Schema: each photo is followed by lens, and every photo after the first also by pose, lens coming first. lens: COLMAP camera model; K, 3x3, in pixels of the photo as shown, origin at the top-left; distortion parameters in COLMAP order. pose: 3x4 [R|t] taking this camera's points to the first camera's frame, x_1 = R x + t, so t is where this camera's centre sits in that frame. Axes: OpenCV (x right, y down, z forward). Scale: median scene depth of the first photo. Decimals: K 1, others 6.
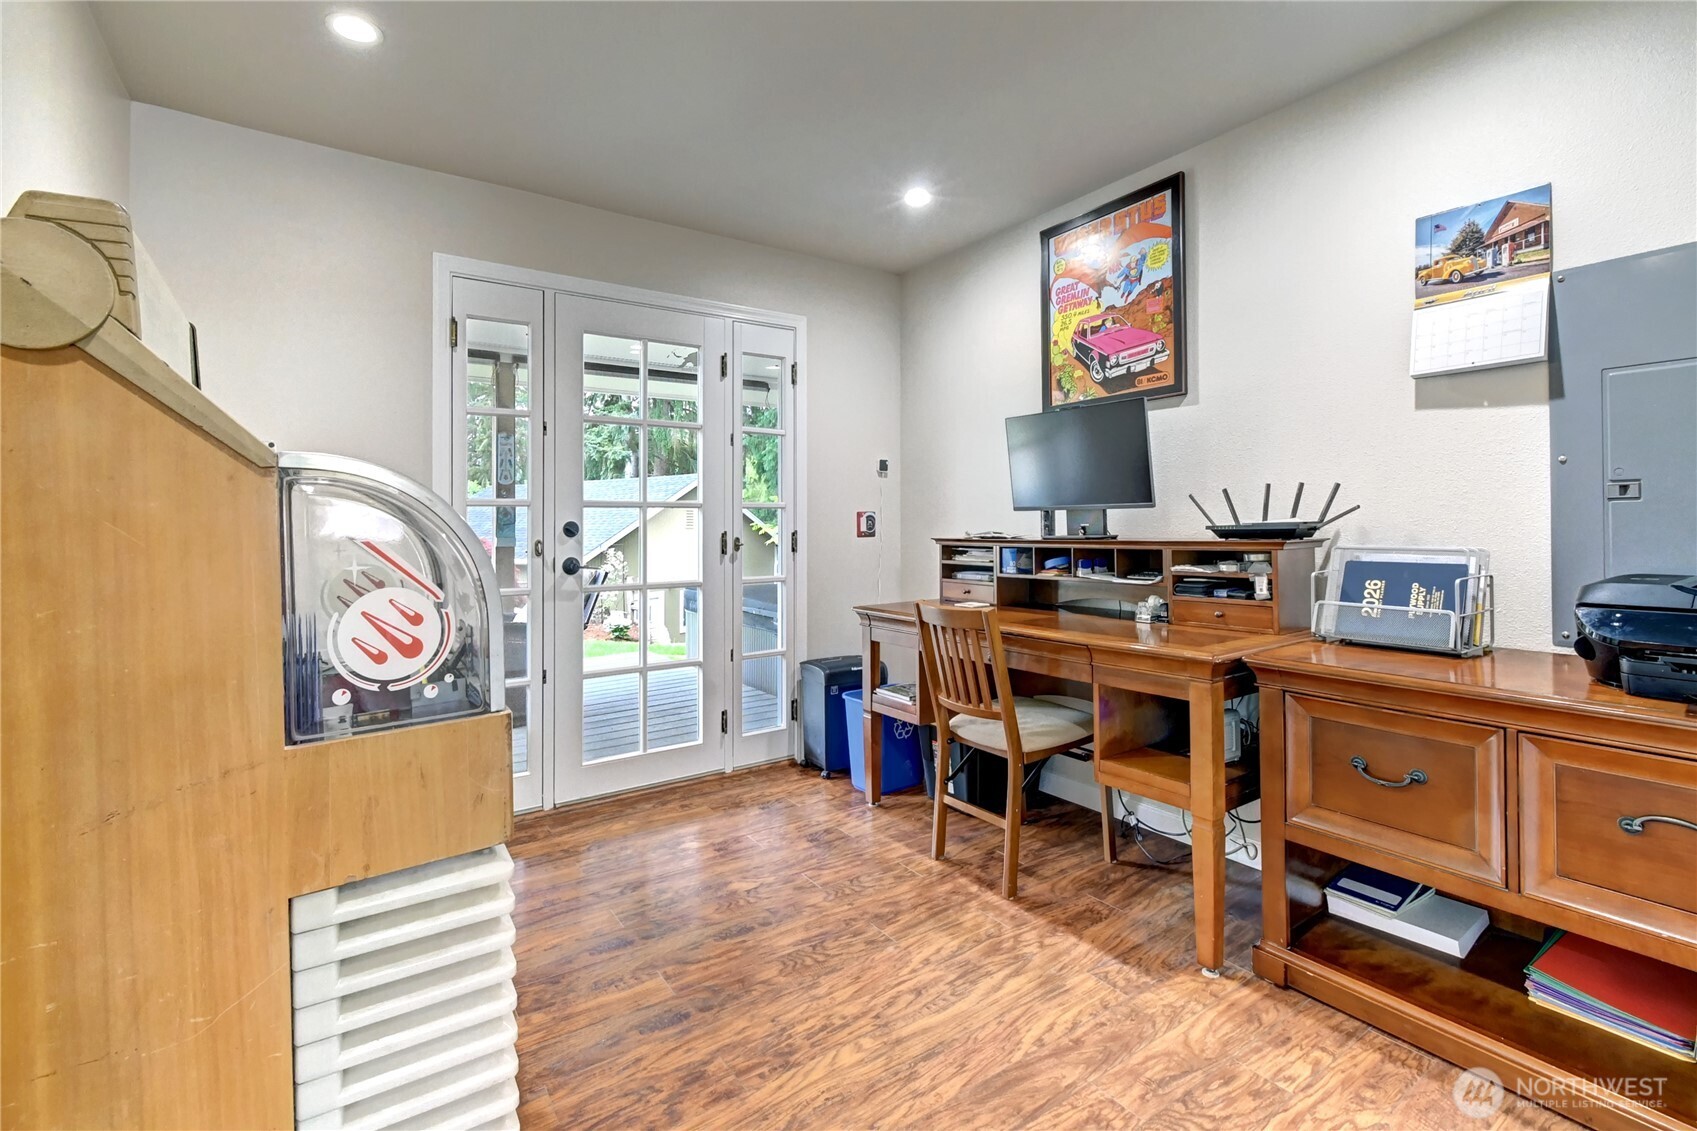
lens RADIAL K [[765.8, 0, 871.2], [0, 765.8, 521.0], [0, 0, 1]] dist [0.009296, -0.000599]
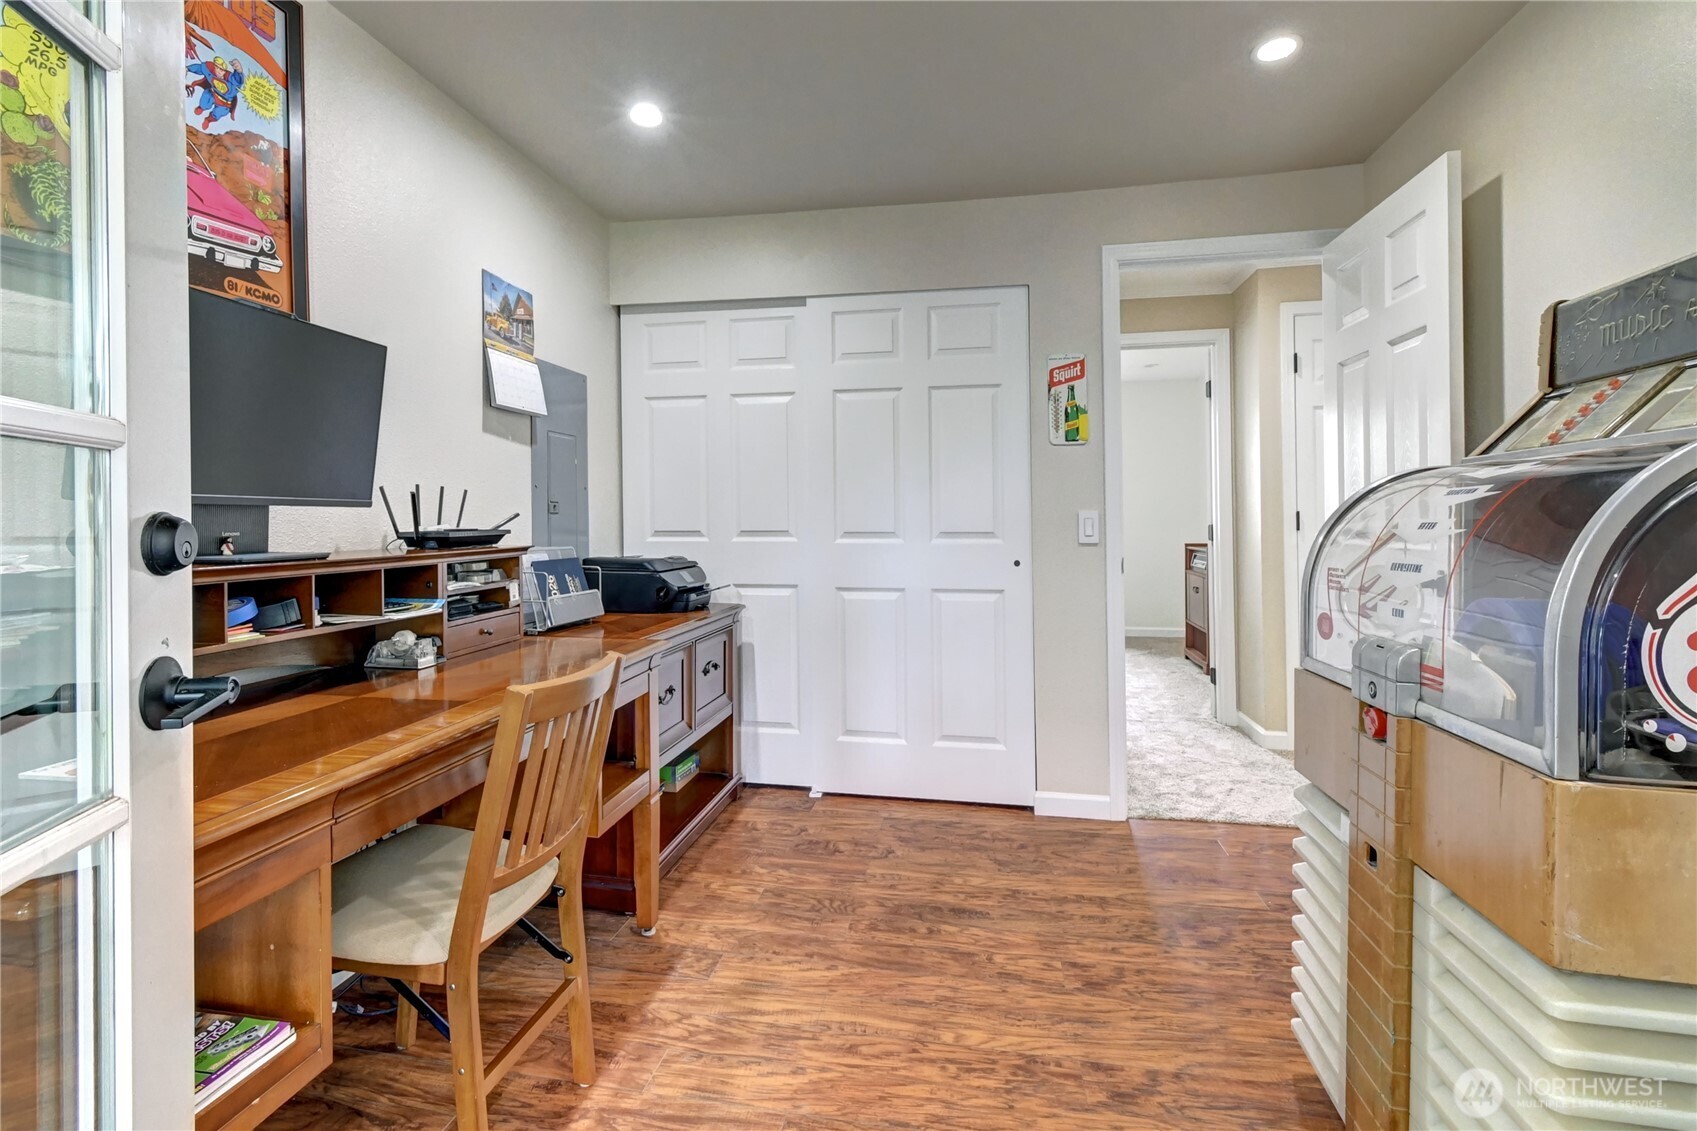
lens RADIAL K [[765.8, 0, 843.6], [0, 765.8, 527.3], [0, 0, 1]] dist [0.009296, -0.000599]
pose [[-0.688799, 0.003388, 0.724945, -0.602685], [0.004250, 0.999991, -0.000635, 0.002806], [-0.724940, 0.002644, -0.688807, 1.666797]]
